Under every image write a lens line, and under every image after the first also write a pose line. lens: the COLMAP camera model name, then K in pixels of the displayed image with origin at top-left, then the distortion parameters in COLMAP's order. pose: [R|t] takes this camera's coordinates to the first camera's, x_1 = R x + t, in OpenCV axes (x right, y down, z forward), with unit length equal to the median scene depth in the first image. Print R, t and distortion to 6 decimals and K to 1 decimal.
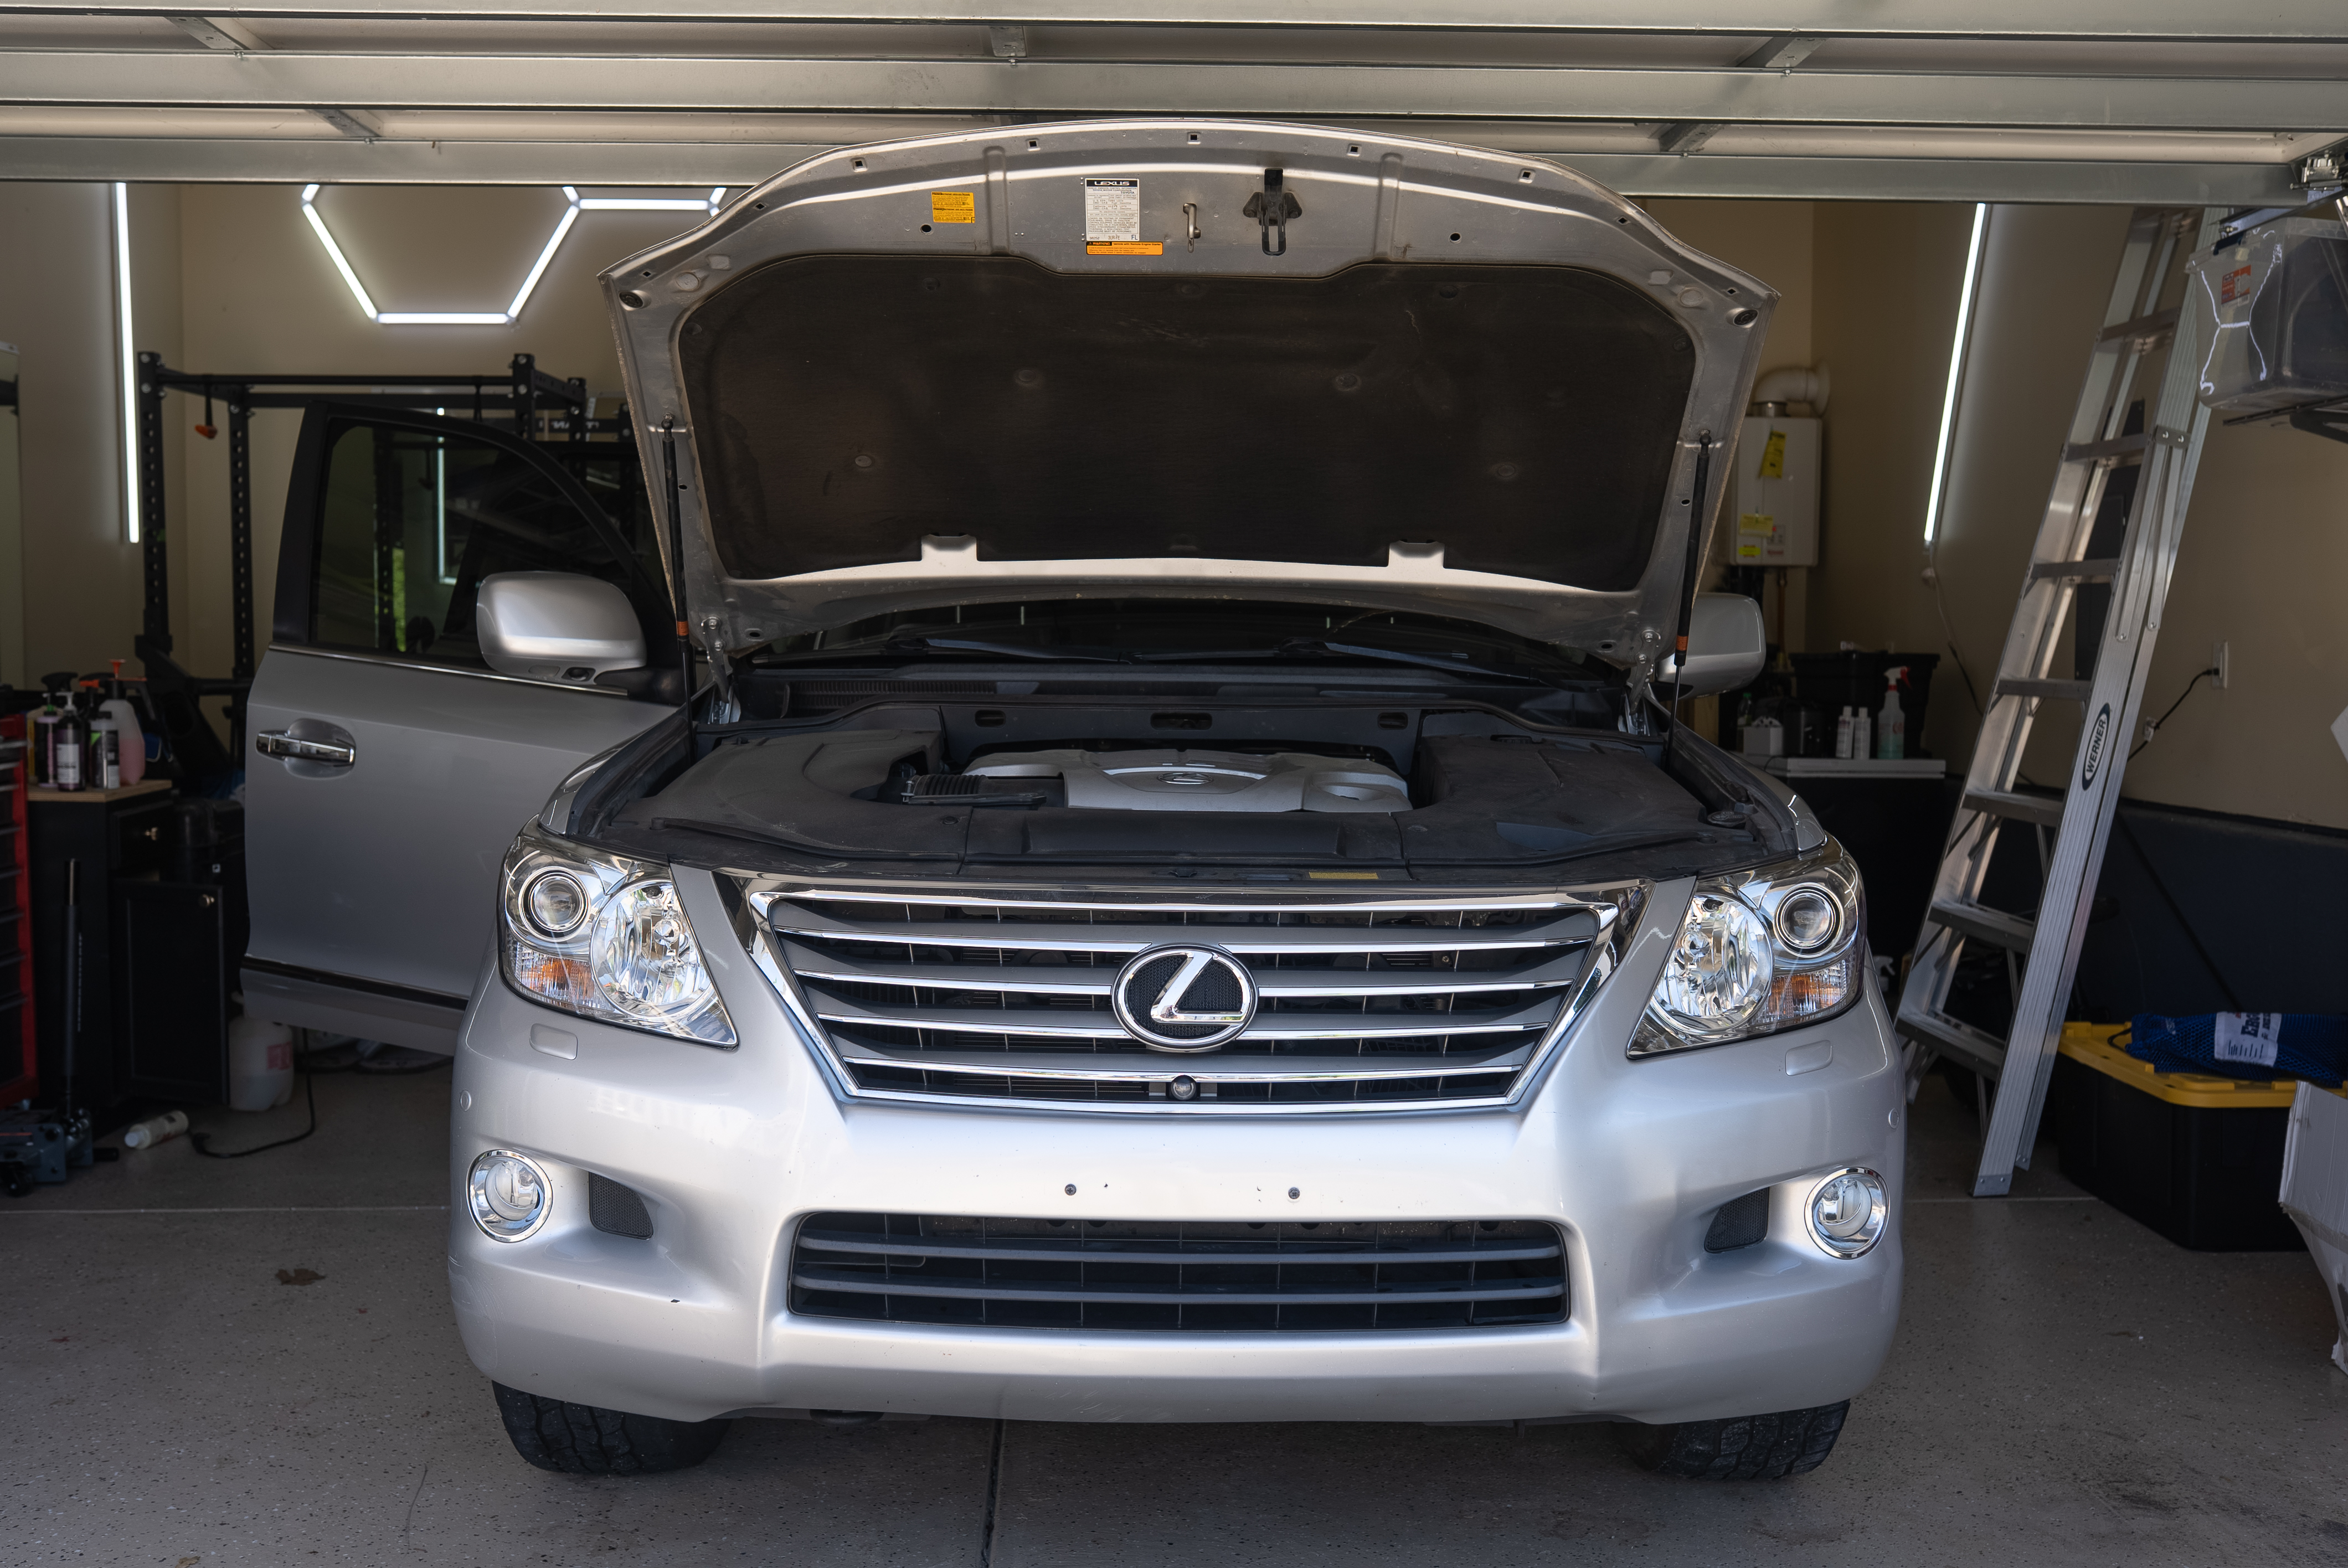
lens RADIAL K [[2084.9, 0, 1170.6], [0, 2084.9, 821.2], [0, 0, 1]] dist [-0.017557, -0.005725]
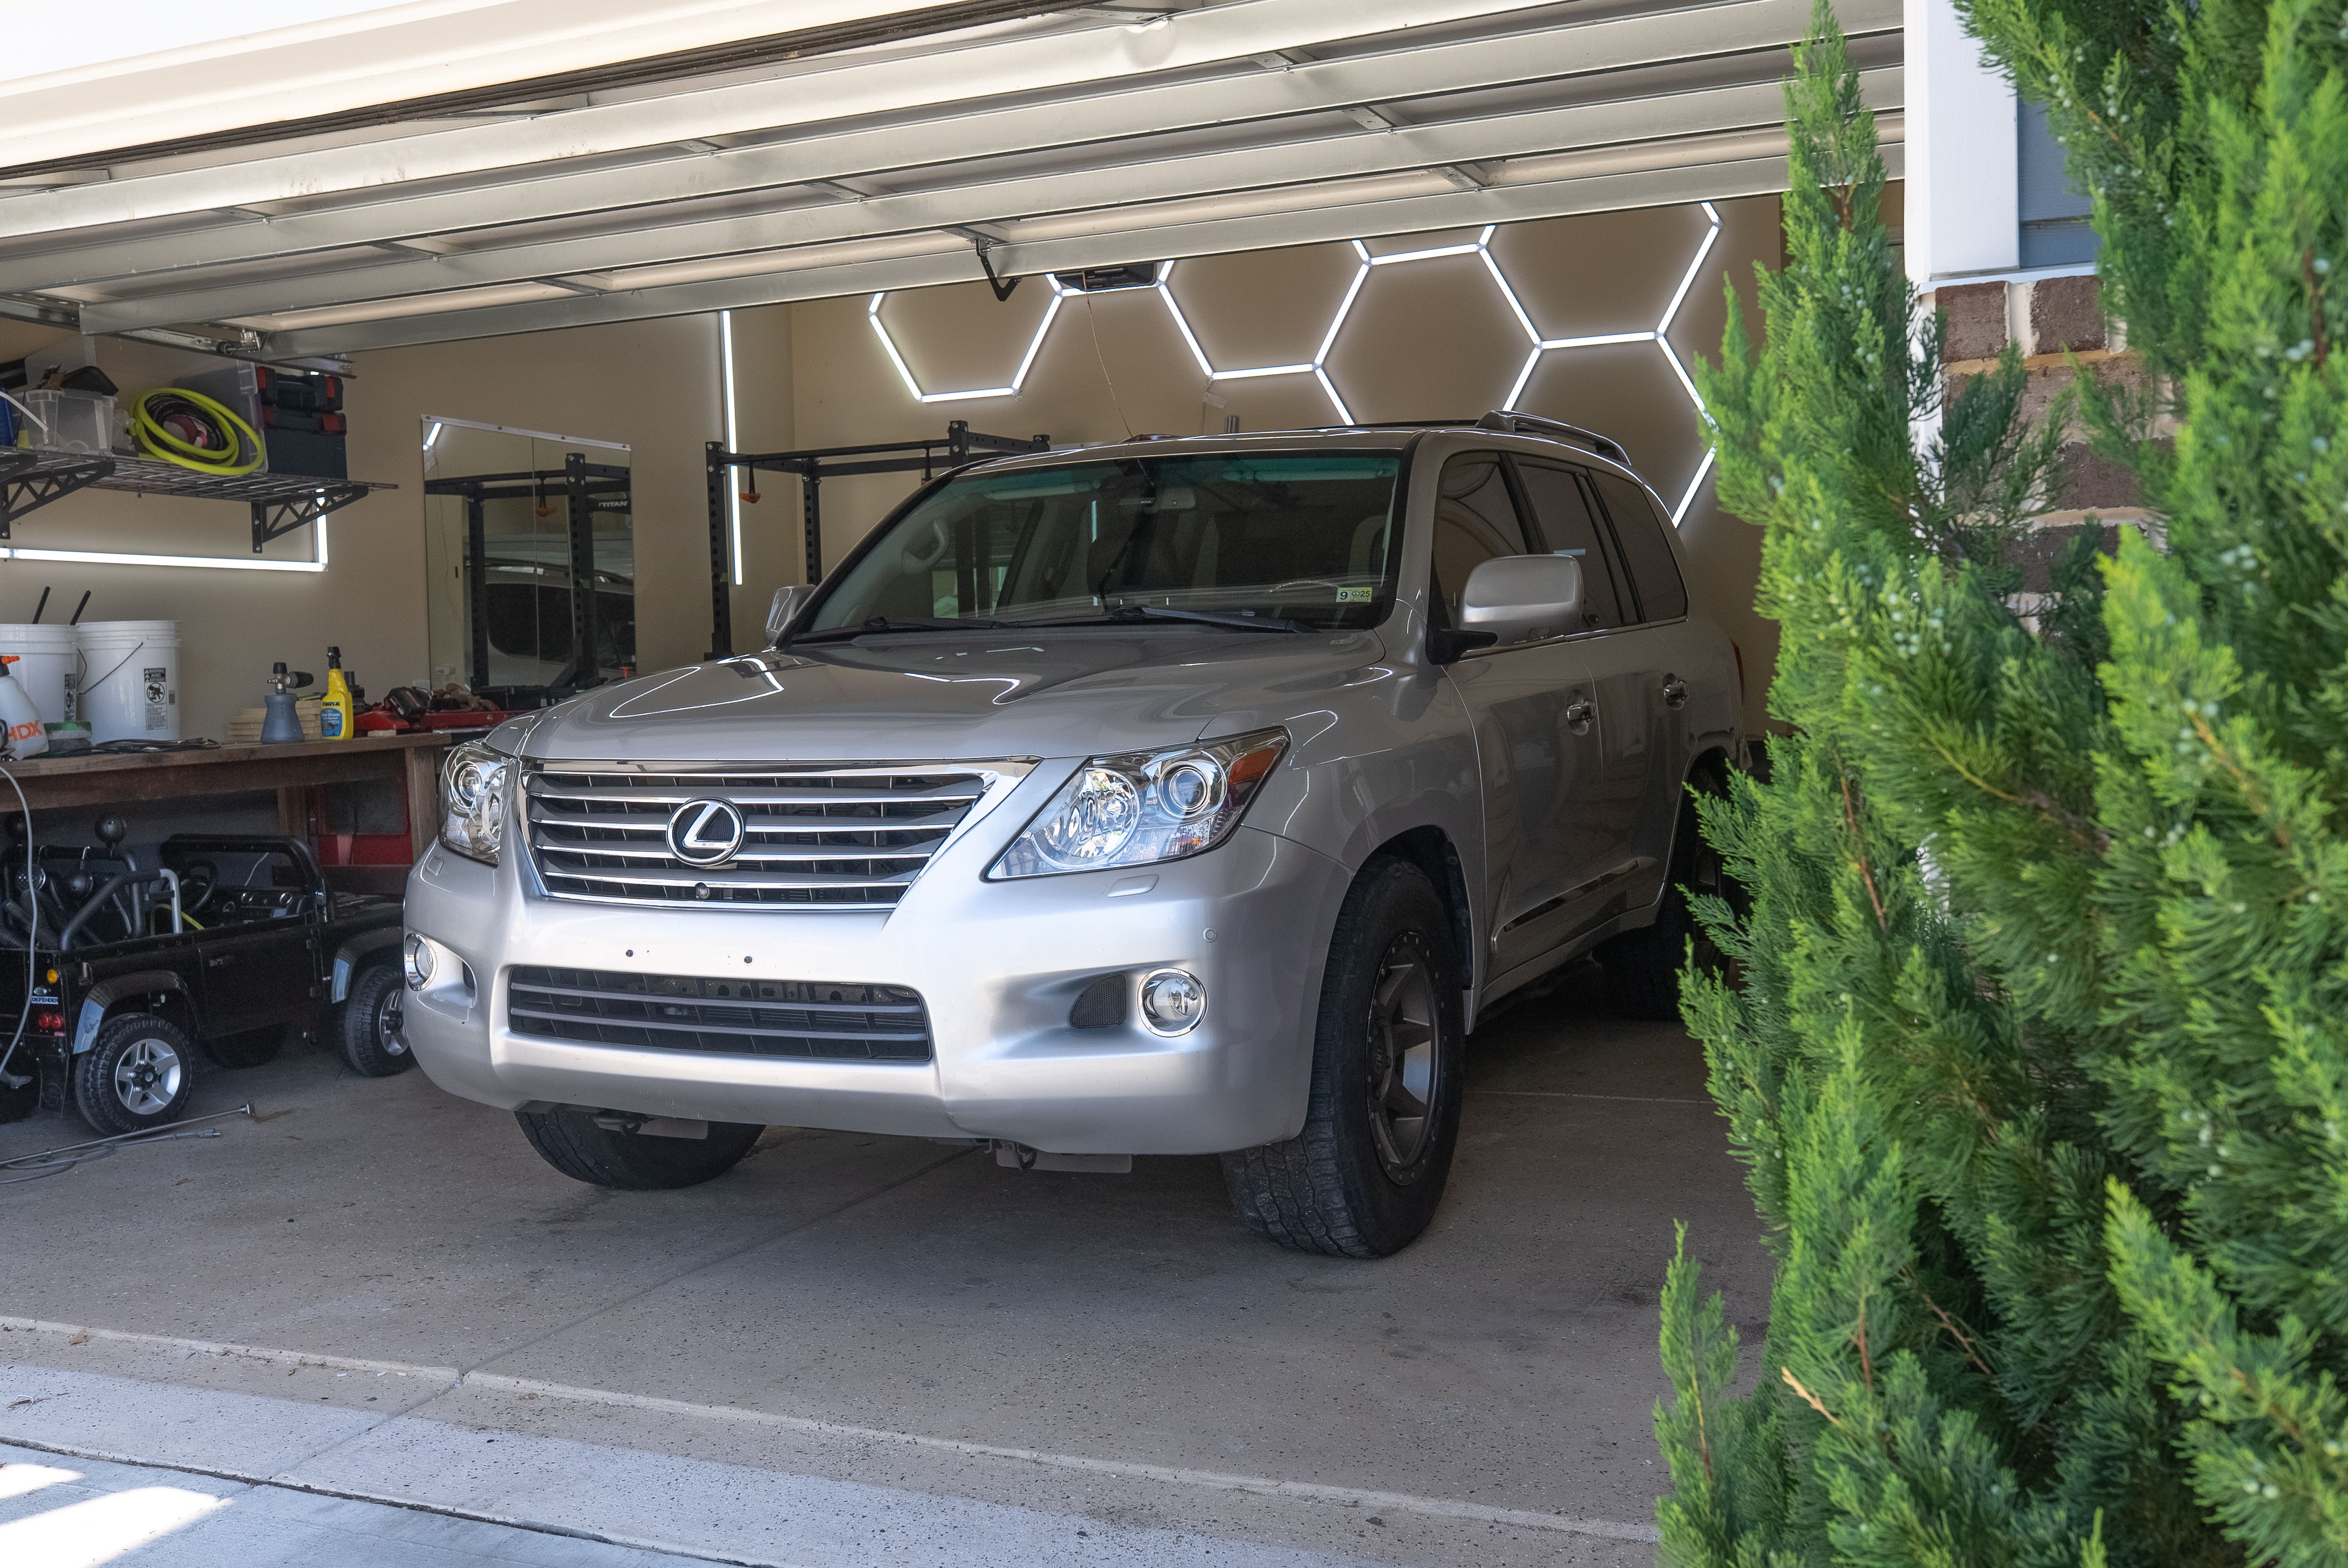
lens RADIAL K [[2121.0, 0, 1235.9], [0, 2121.0, 792.2], [0, 0, 1]] dist [-0.000280, 0.001651]
pose [[0.906589, -0.006053, -0.421972, 0.918774], [-0.006845, 0.999555, -0.029044, 0.088828], [0.421960, 0.029219, 0.906144, -0.219241]]
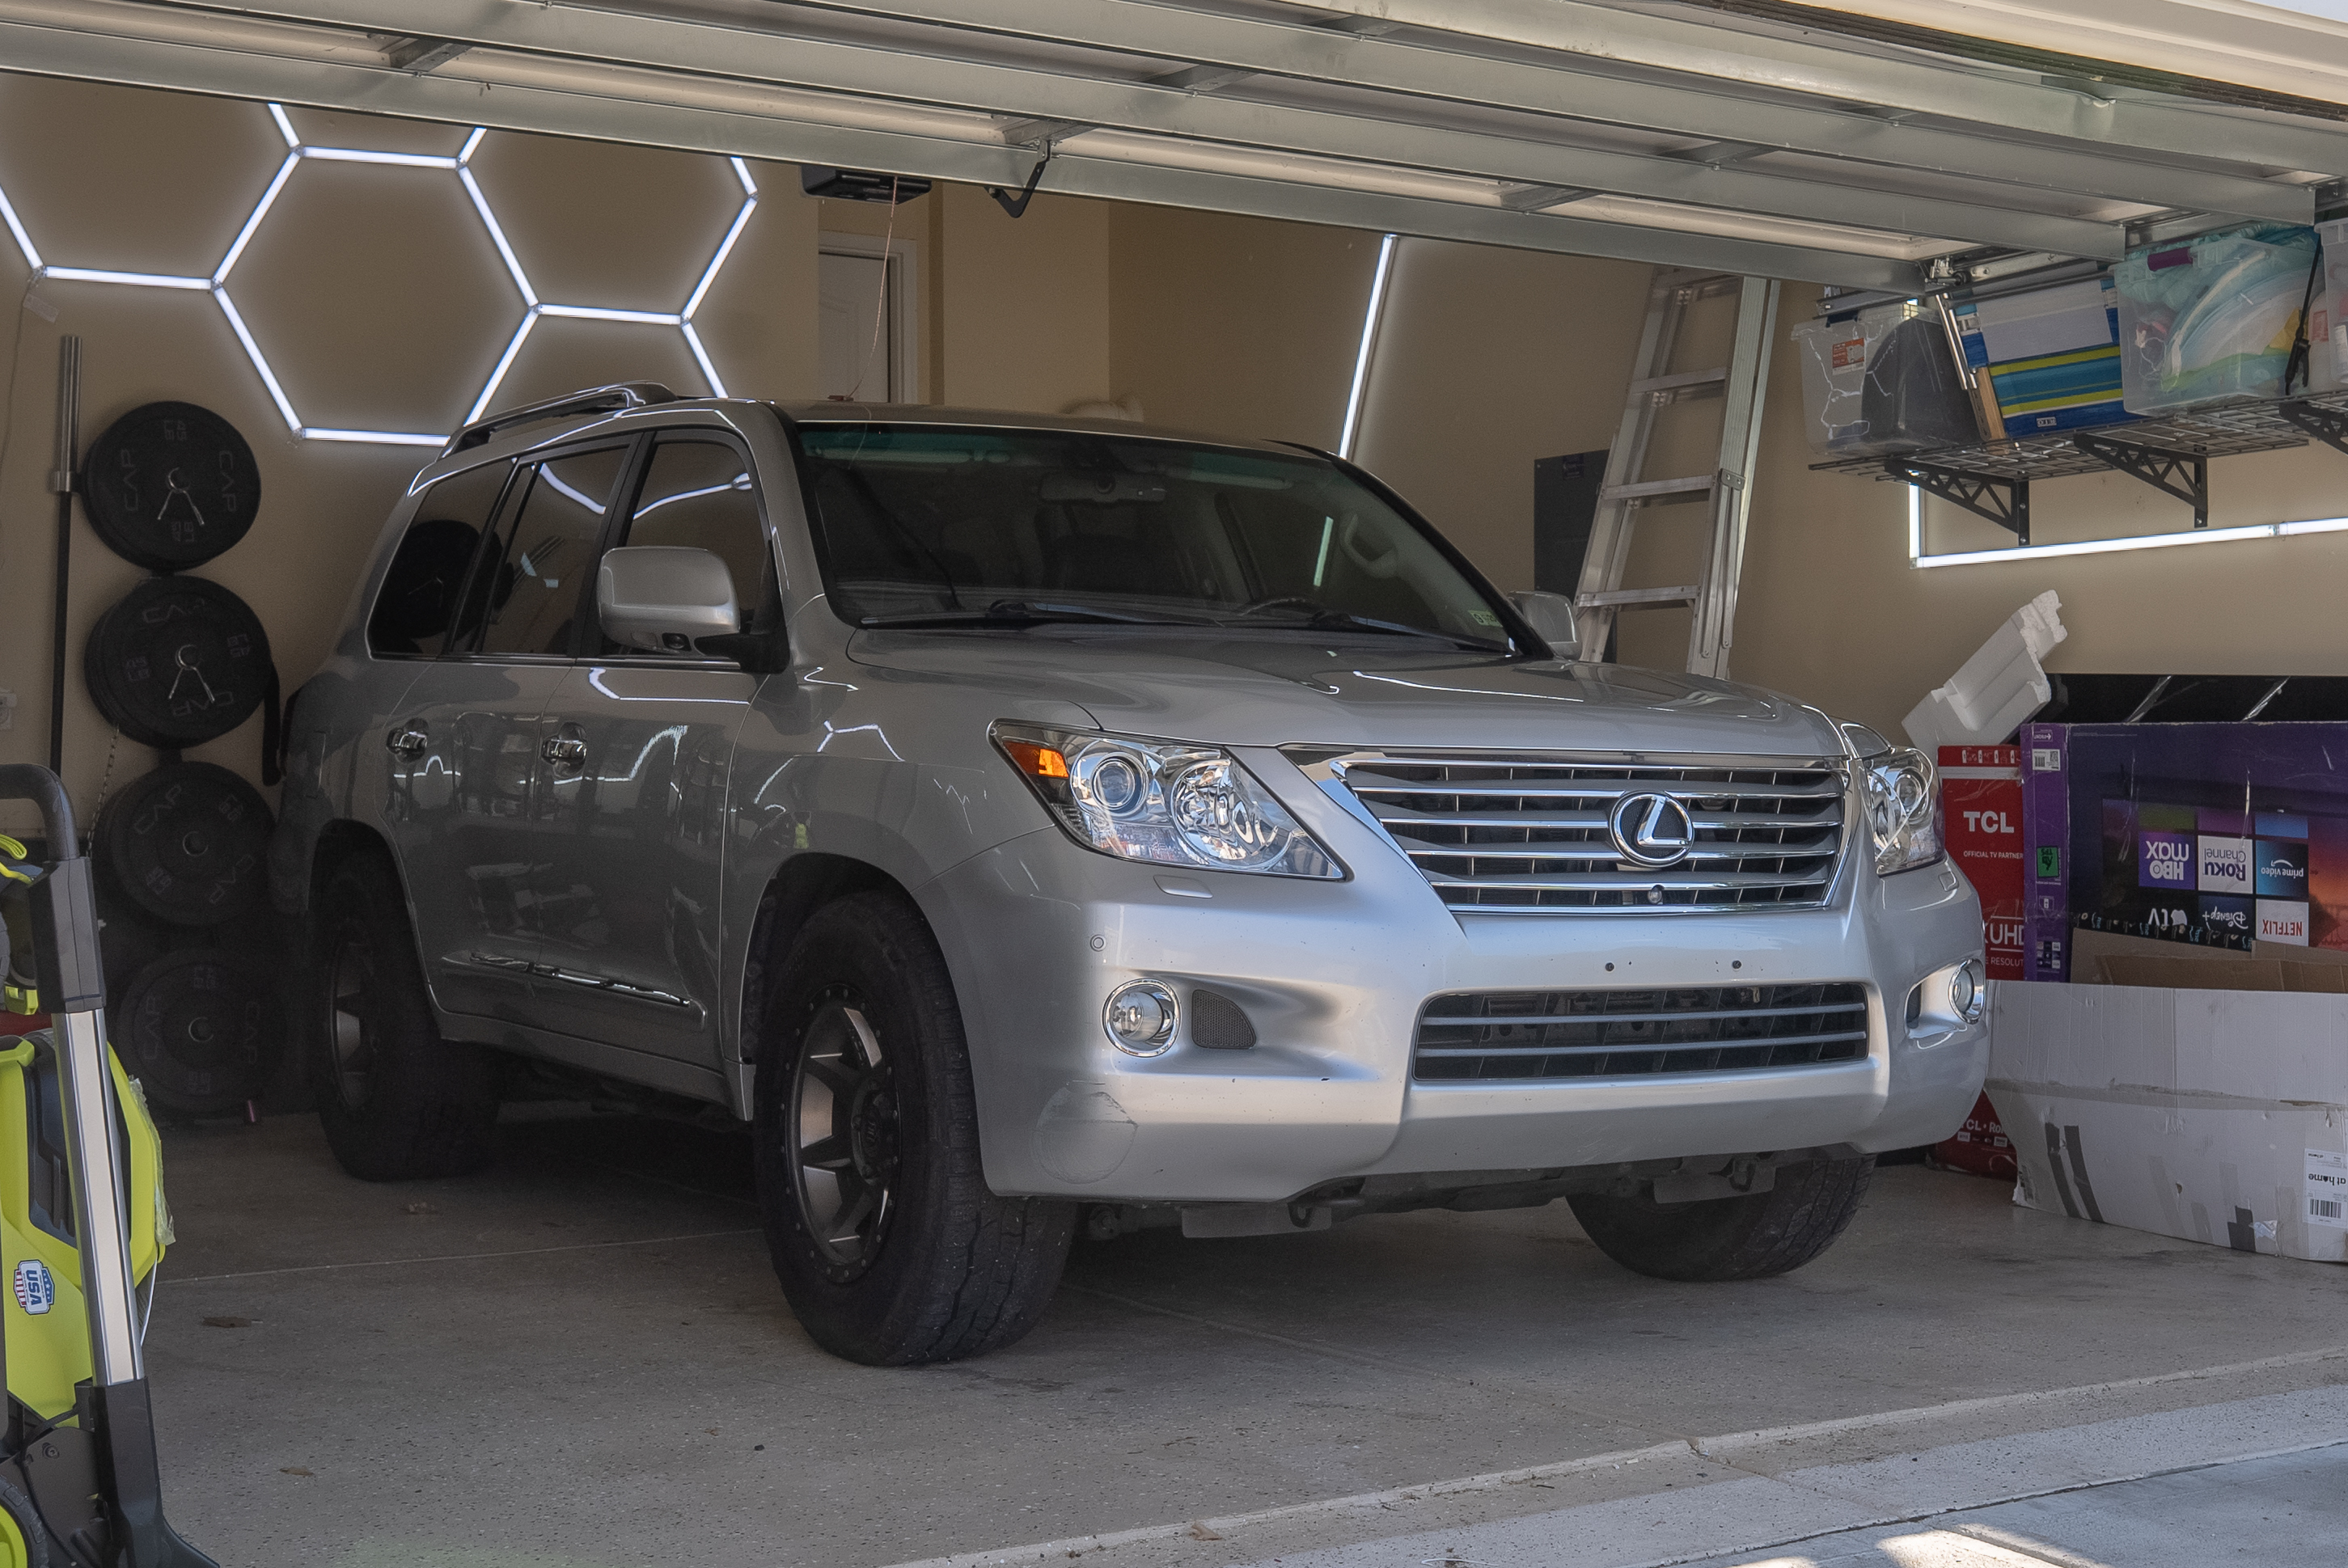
lens RADIAL K [[2951.6, 0, 1174.7], [0, 2951.6, 825.0], [0, 0, 1]] dist [-0.003063, -0.011160]
pose [[0.872914, -0.011053, 0.487749, -1.101734], [0.045034, 0.997301, -0.057996, 0.163700], [-0.485792, 0.072590, 0.871055, -0.488645]]
